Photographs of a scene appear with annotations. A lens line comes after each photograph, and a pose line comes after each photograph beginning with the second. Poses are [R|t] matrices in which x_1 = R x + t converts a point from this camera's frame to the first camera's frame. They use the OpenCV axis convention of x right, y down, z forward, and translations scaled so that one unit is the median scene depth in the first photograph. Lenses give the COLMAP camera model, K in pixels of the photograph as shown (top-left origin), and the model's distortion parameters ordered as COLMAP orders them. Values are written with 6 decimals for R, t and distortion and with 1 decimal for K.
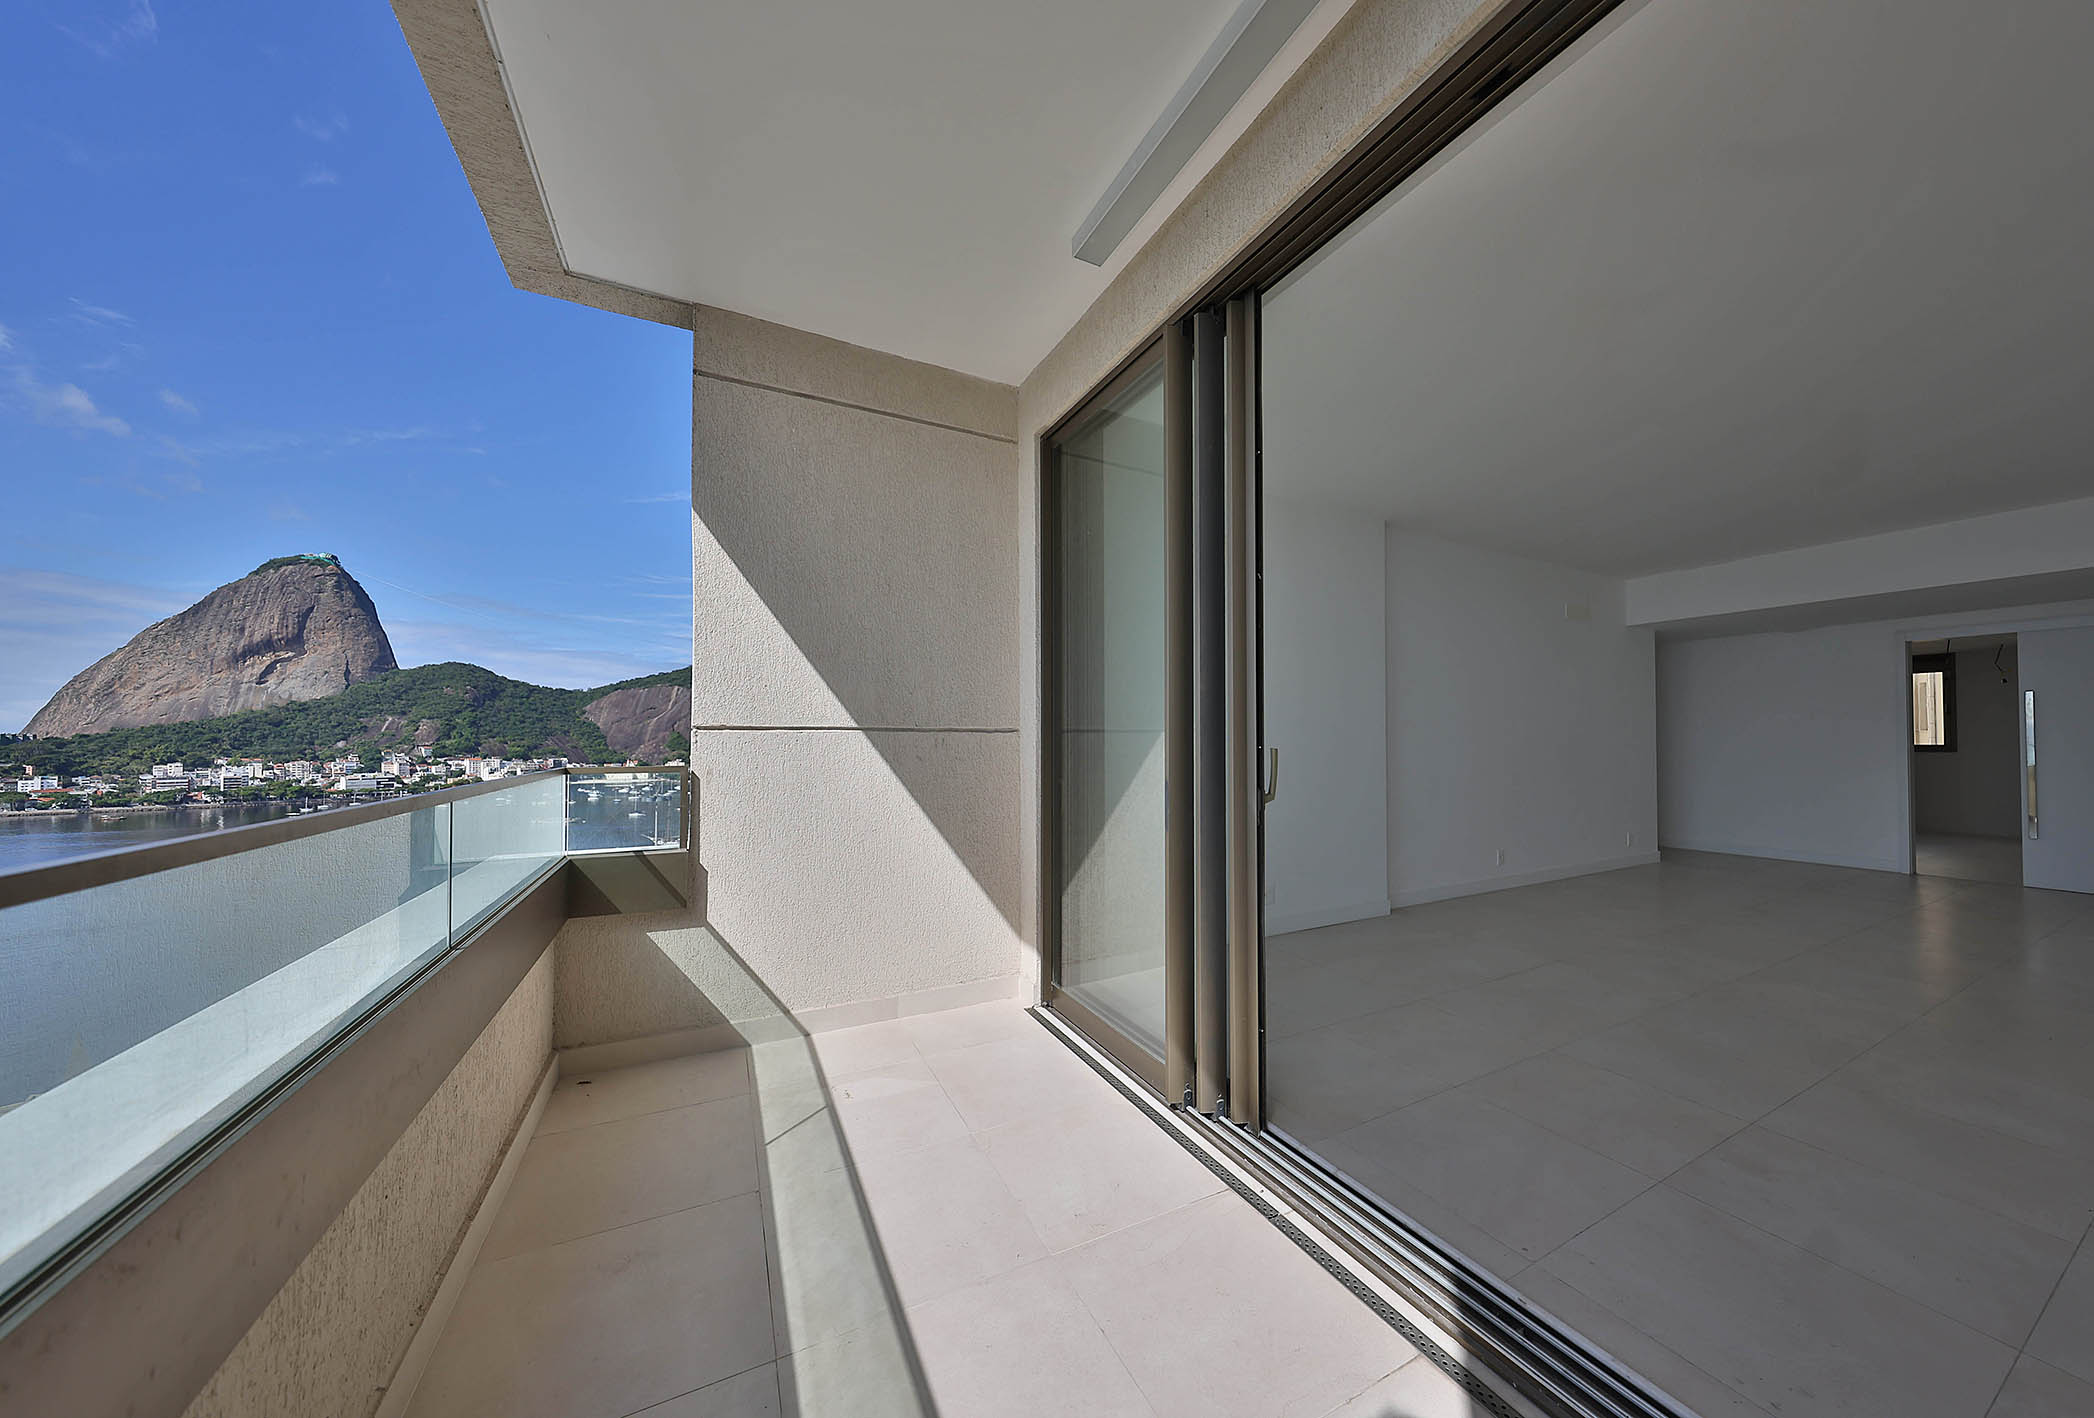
lens RADIAL K [[687.9, 0, 1092.3], [0, 687.9, 735.6], [0, 0, 1]] dist [-0.001243, -0.000070]
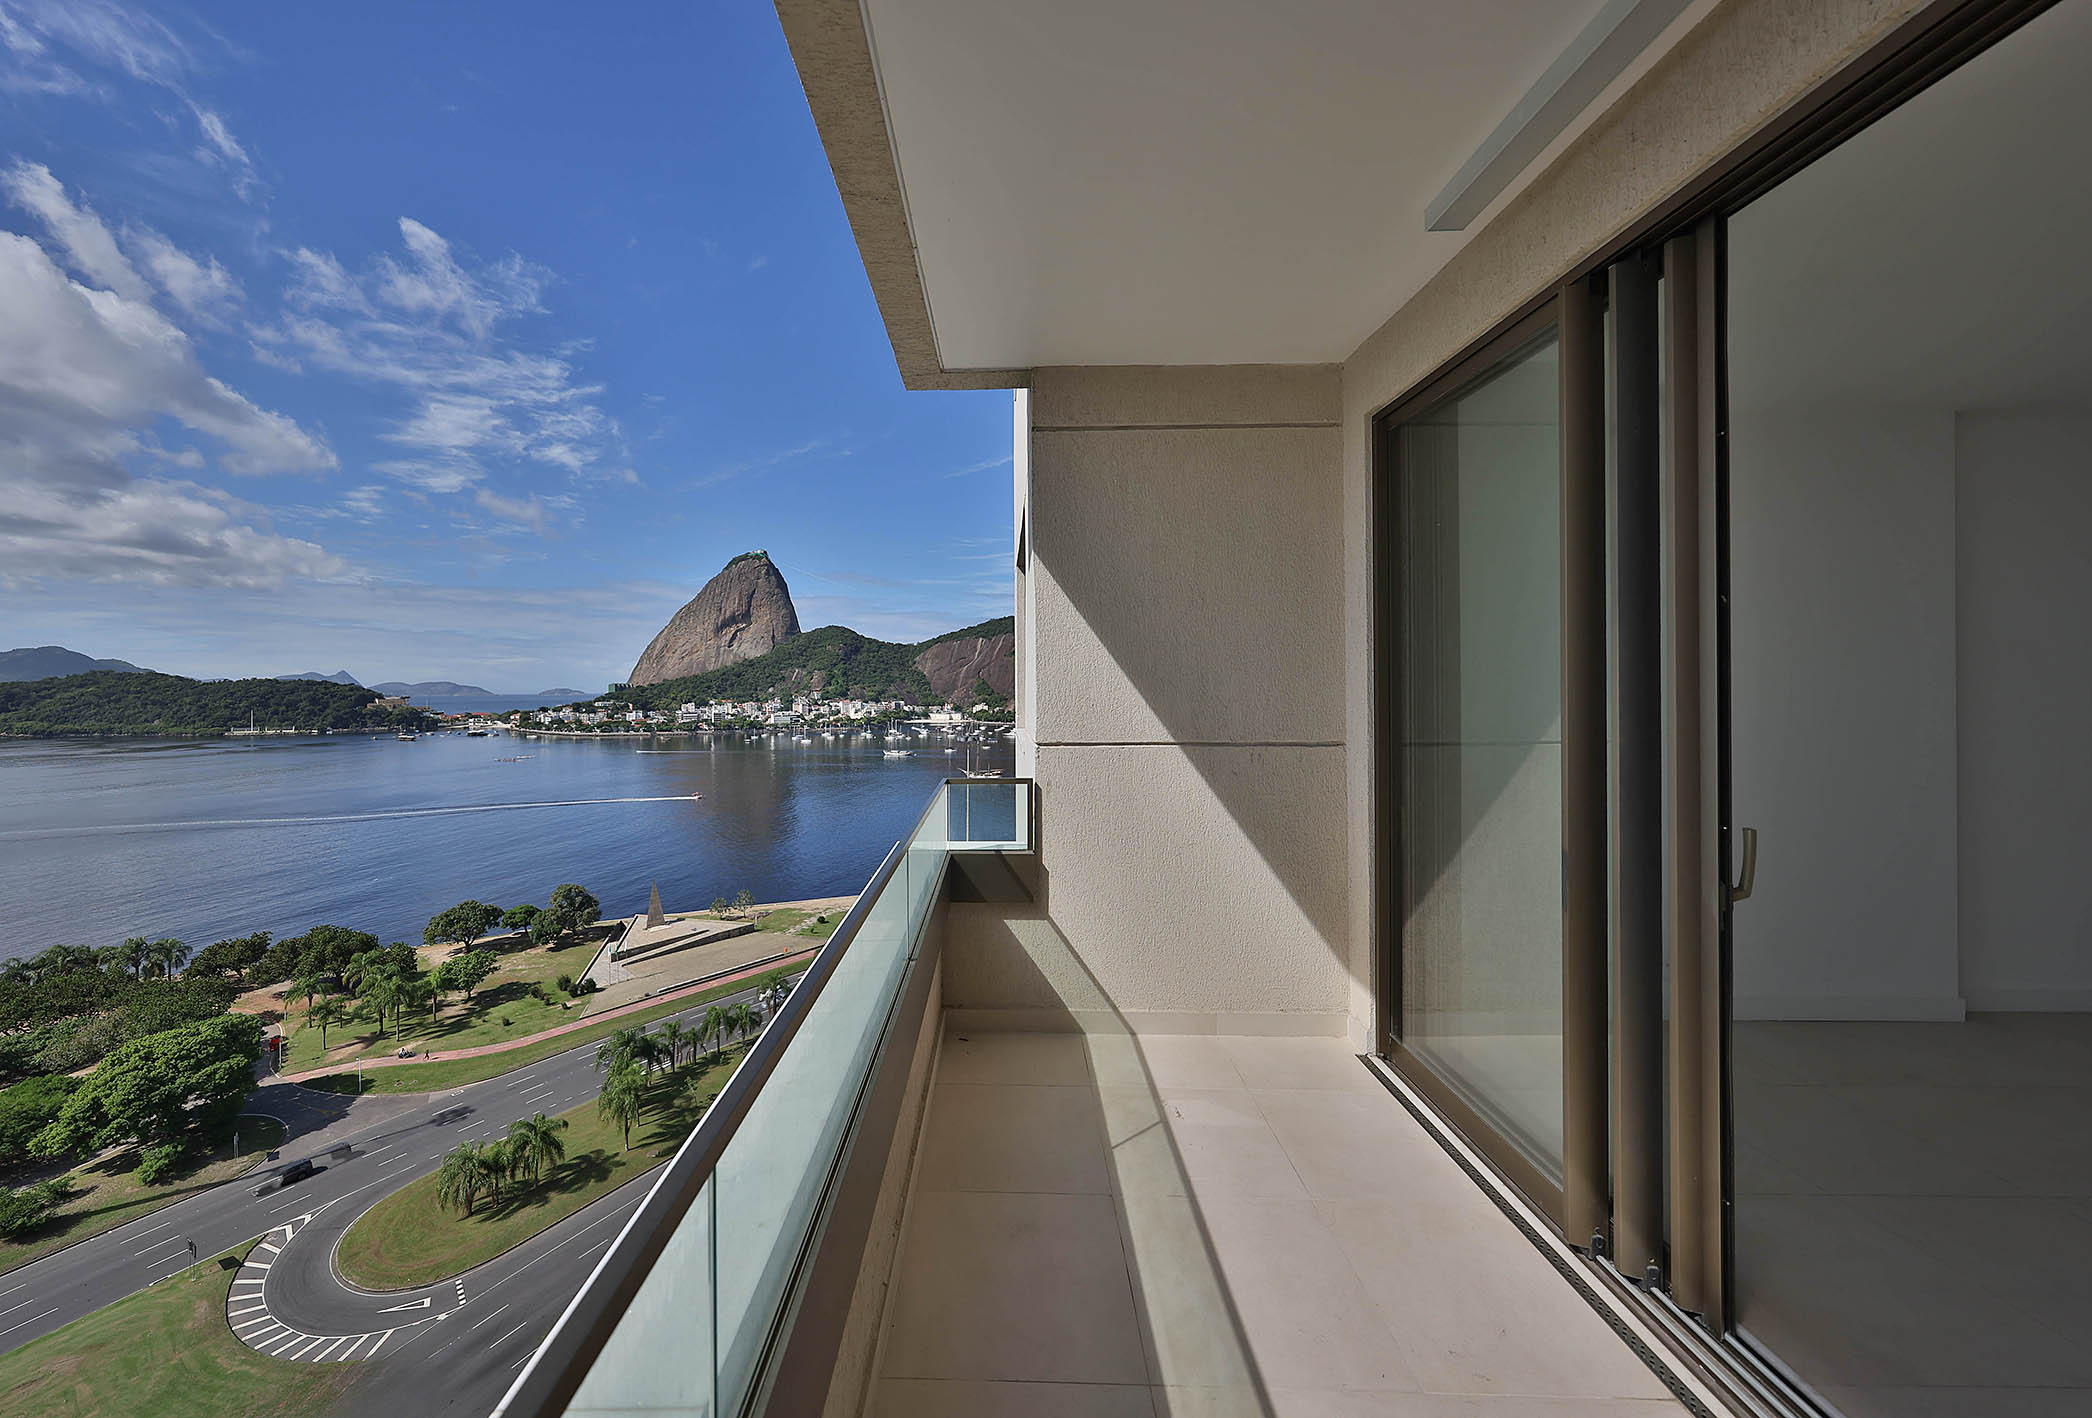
lens RADIAL K [[709.4, 0, 1001.9], [0, 709.4, 690.4], [0, 0, 1]] dist [-0.000997, -0.000015]
pose [[0.869869, -0.001116, -0.493282, -0.050946], [0.007704, 0.999906, 0.011323, -0.119890], [0.493223, -0.013650, 0.869796, -0.054437]]
